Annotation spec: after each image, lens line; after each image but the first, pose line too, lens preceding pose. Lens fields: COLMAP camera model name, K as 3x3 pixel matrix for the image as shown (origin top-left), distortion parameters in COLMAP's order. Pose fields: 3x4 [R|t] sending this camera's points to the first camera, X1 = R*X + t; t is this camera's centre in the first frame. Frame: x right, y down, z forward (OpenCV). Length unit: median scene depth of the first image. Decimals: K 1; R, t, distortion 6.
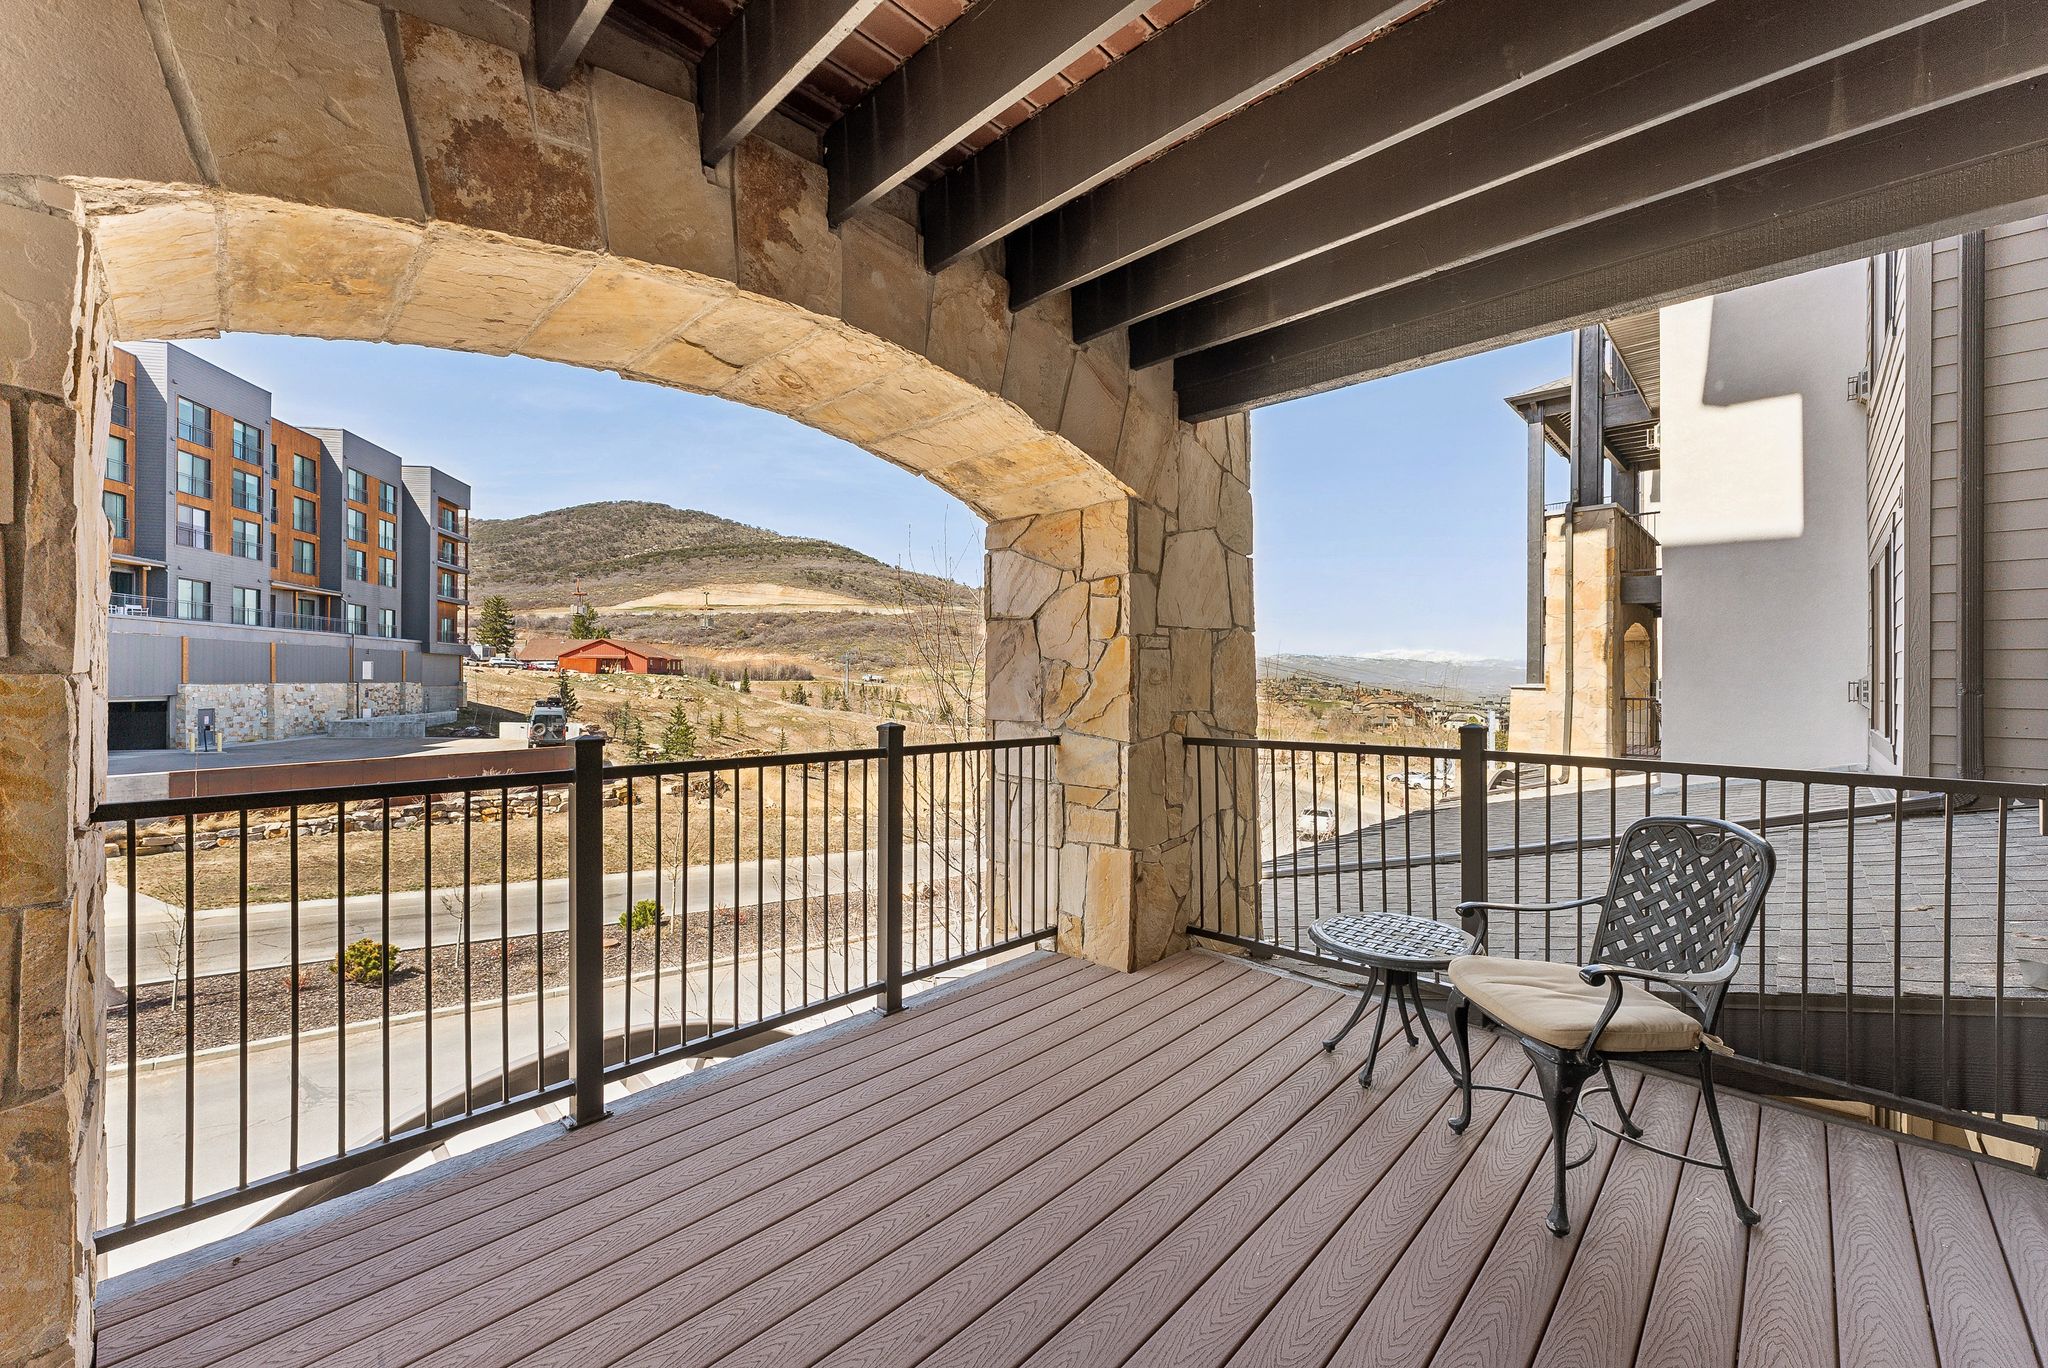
lens RADIAL K [[820.7, 0, 1032.3], [0, 820.7, 676.5], [0, 0, 1]] dist [0.000957, 0.000163]
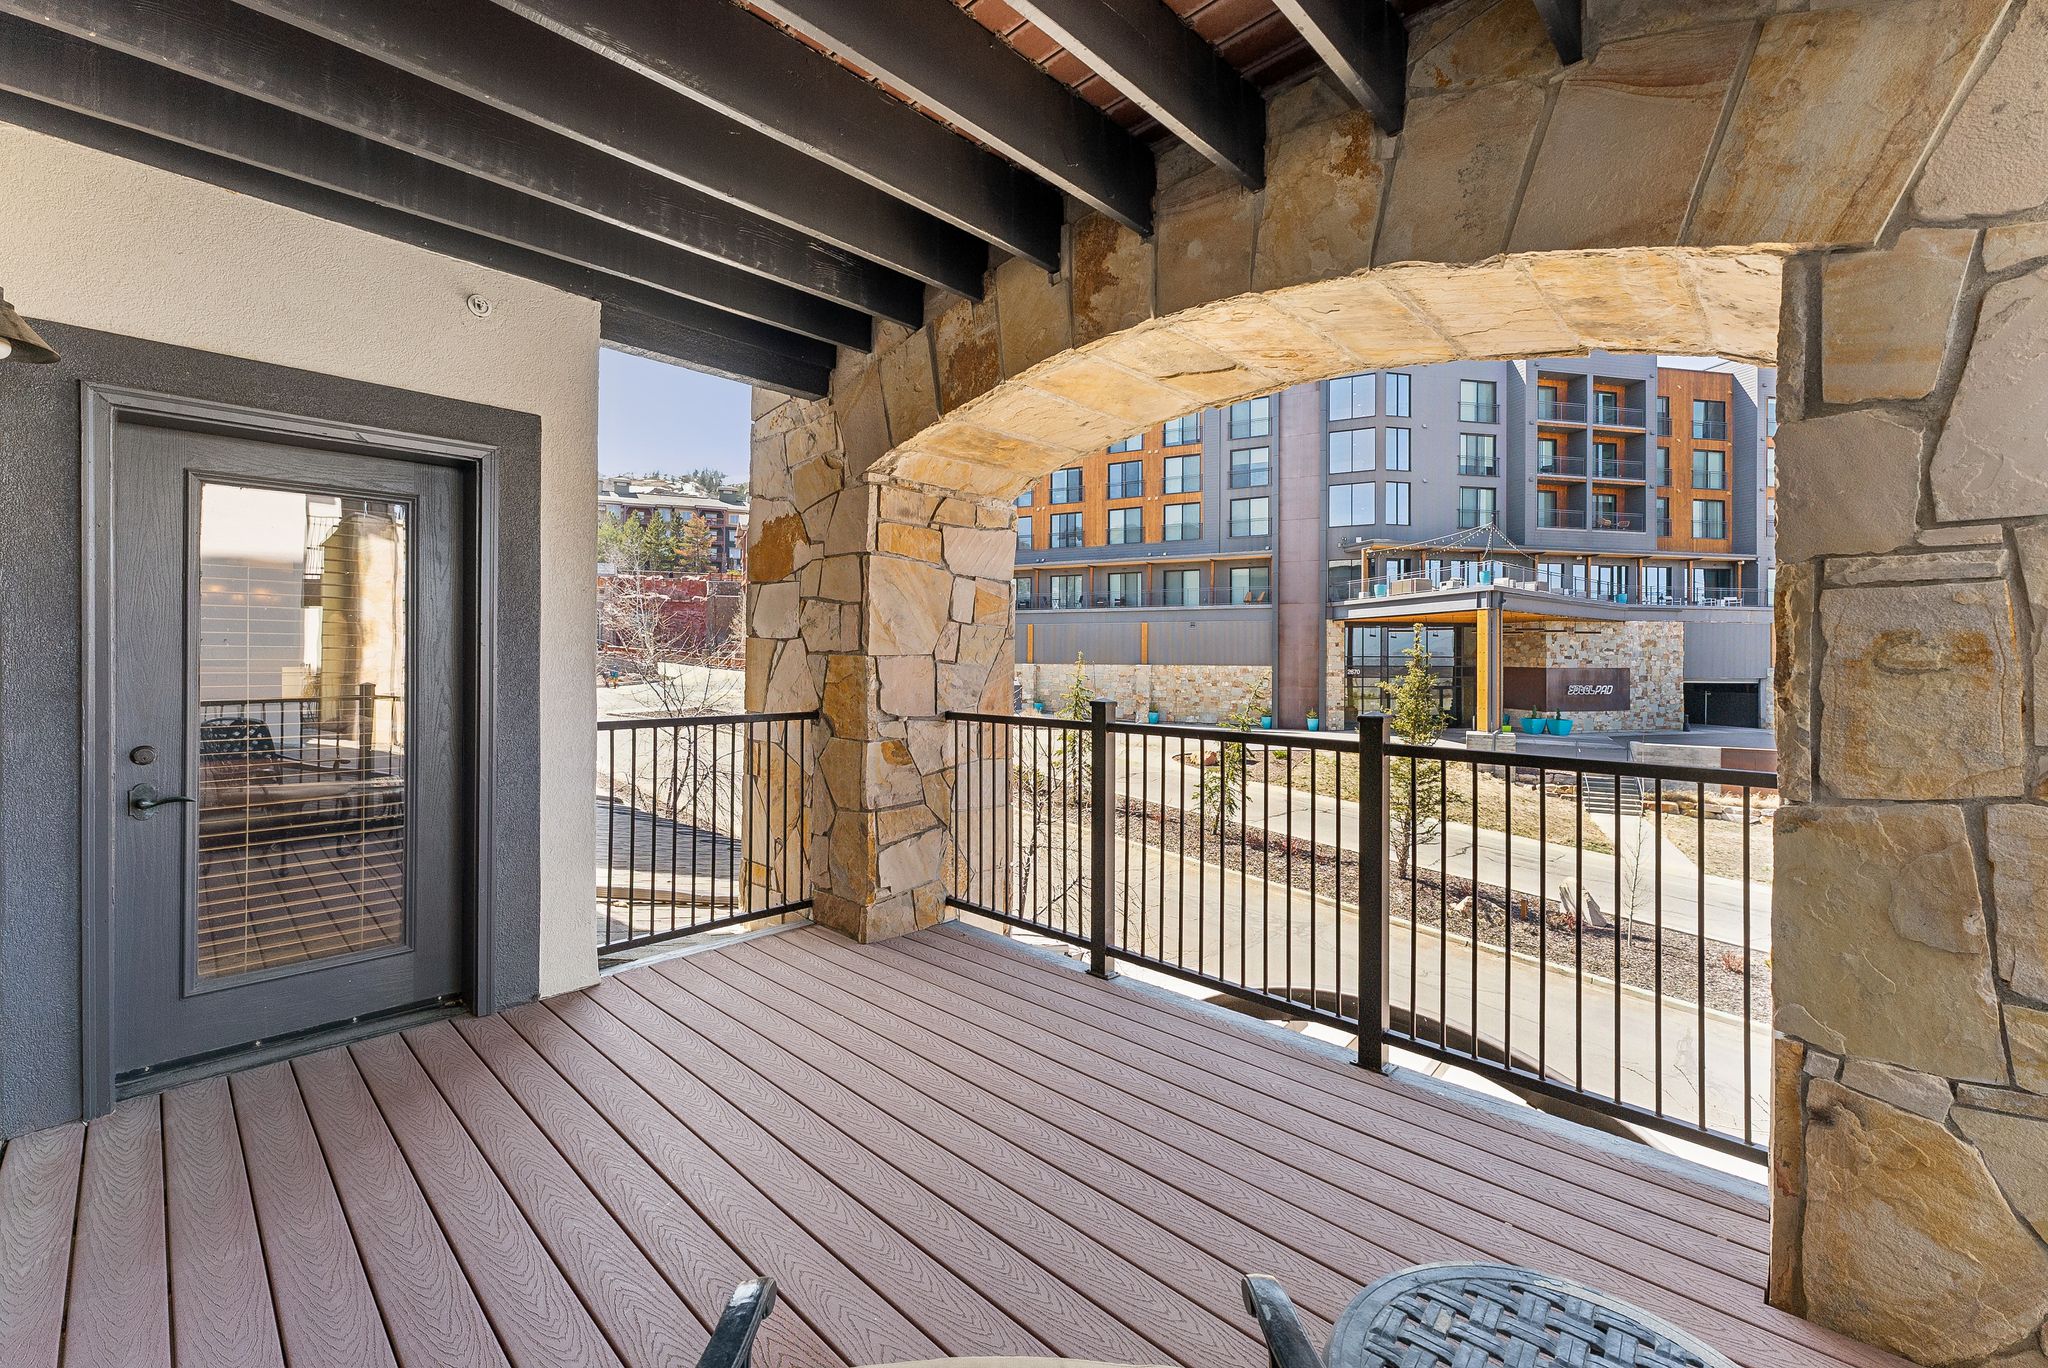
lens RADIAL K [[834.2, 0, 1027.2], [0, 834.2, 653.1], [0, 0, 1]] dist [-0.000244, -0.000122]
pose [[-0.002969, -0.008824, -0.999957, 0.558749], [-0.000905, 0.999961, -0.008822, 0.004649], [0.999995, 0.000879, -0.002976, 0.560997]]
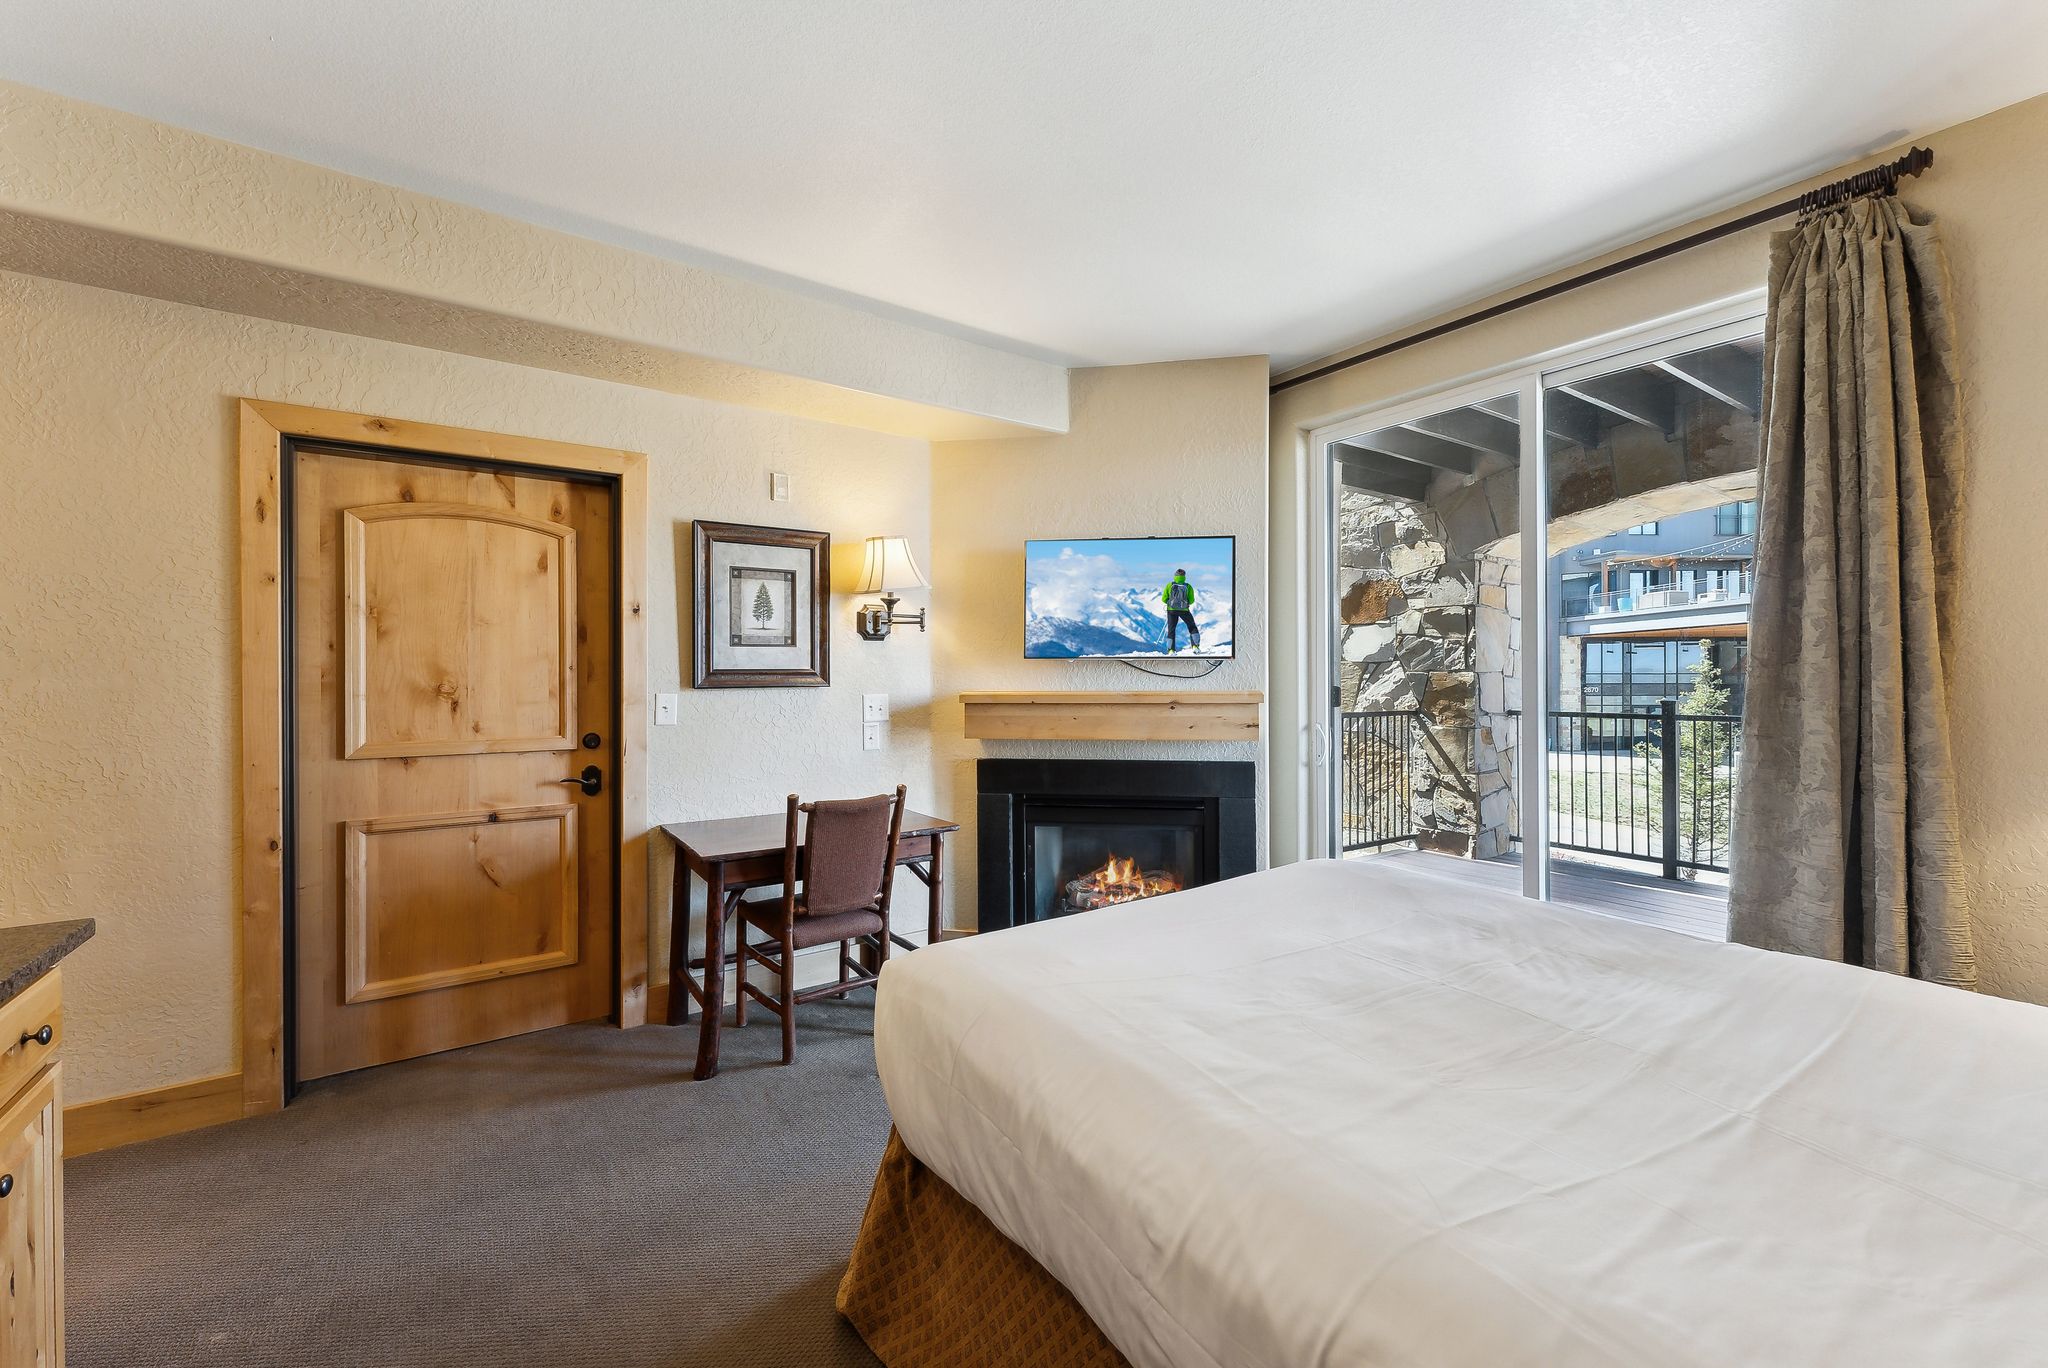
lens RADIAL K [[830.7, 0, 1024.0], [0, 830.7, 684.0], [0, 0, 1]] dist [0.001662, 0.000188]
pose [[-0.191093, 0.005290, -0.981558, 1.204941], [0.002204, 0.999985, 0.004960, 0.010331], [0.981569, -0.001216, -0.191102, -0.138216]]
